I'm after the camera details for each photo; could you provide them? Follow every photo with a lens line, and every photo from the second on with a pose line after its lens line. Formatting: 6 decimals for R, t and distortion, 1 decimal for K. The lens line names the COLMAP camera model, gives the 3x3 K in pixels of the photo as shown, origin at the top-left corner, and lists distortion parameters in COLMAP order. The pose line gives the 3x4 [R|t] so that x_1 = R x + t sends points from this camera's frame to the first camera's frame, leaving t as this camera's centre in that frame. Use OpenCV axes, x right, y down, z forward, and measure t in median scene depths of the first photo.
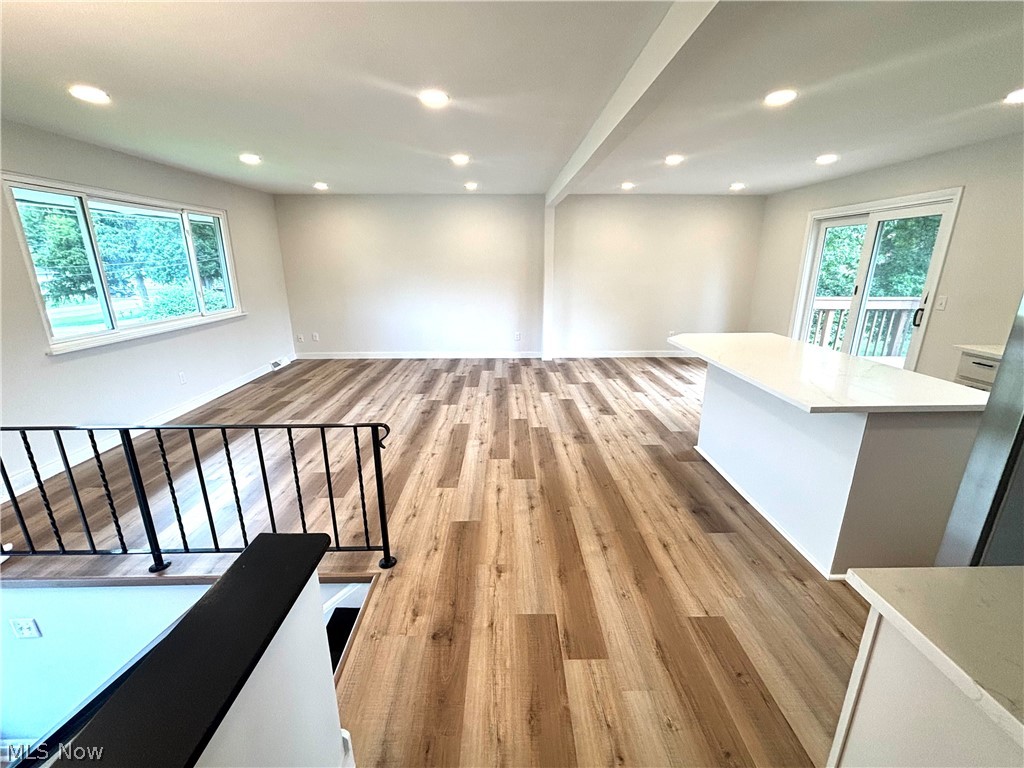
lens RADIAL K [[428.2, 0, 507.0], [0, 428.2, 383.3], [0, 0, 1]] dist [0.015581, 0.000043]
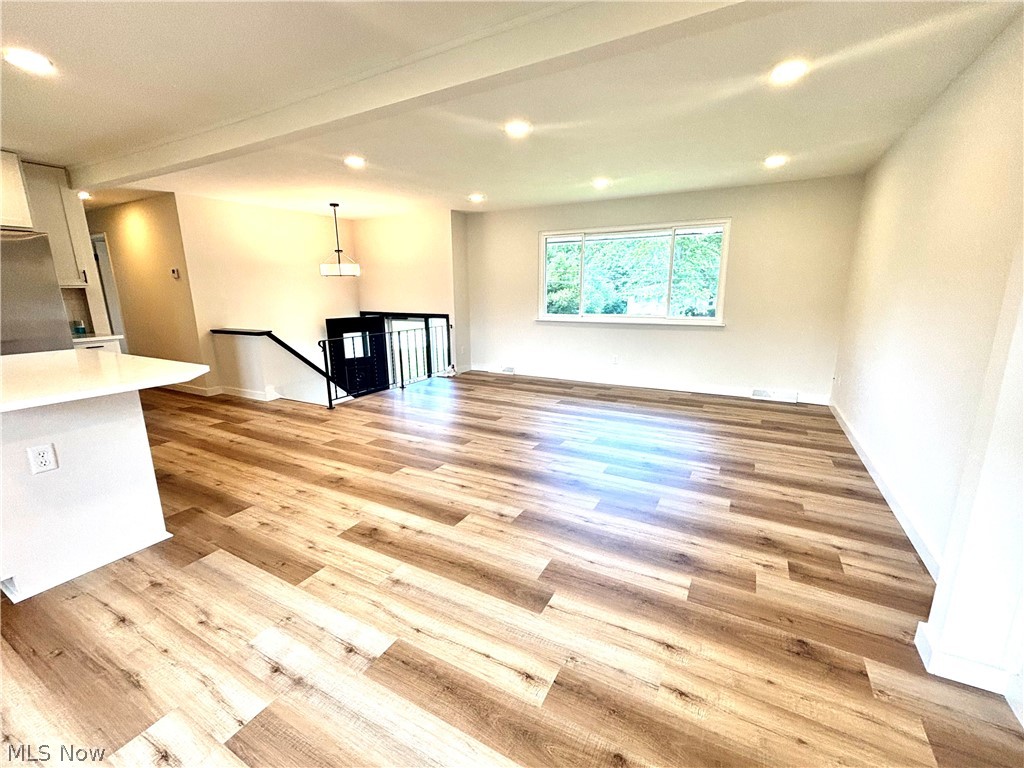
lens RADIAL K [[435.2, 0, 512.0], [0, 435.2, 384.0], [0, 0, 1]] dist [0.001148, -0.000186]
pose [[-0.485070, 0.198563, -0.851634, 0.688904], [-0.230688, 0.910326, 0.343641, -0.403495], [0.843499, 0.363151, -0.395766, 1.582486]]
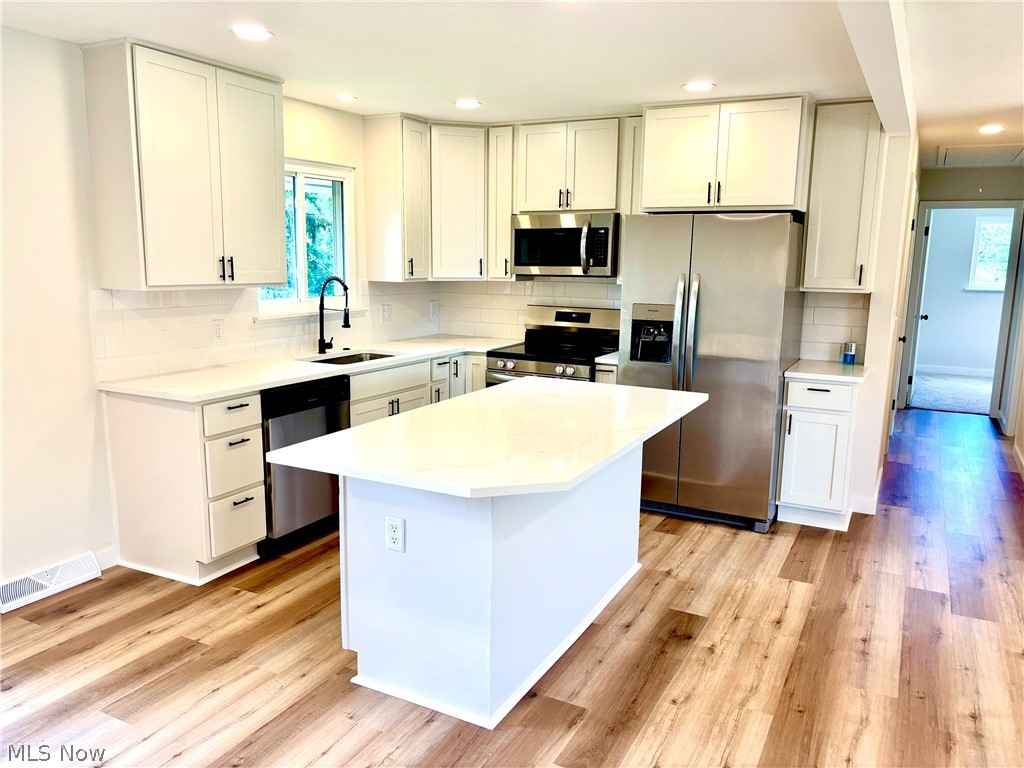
lens RADIAL K [[768.0, 0, 509.9], [0, 768.0, 405.9], [0, 0, 1]] dist [0.062463, -0.060300]
pose [[-0.881126, -0.099307, 0.462337, 0.117934], [0.120427, 0.898341, 0.422469, -0.408675], [-0.457291, 0.427926, -0.779592, 1.389606]]
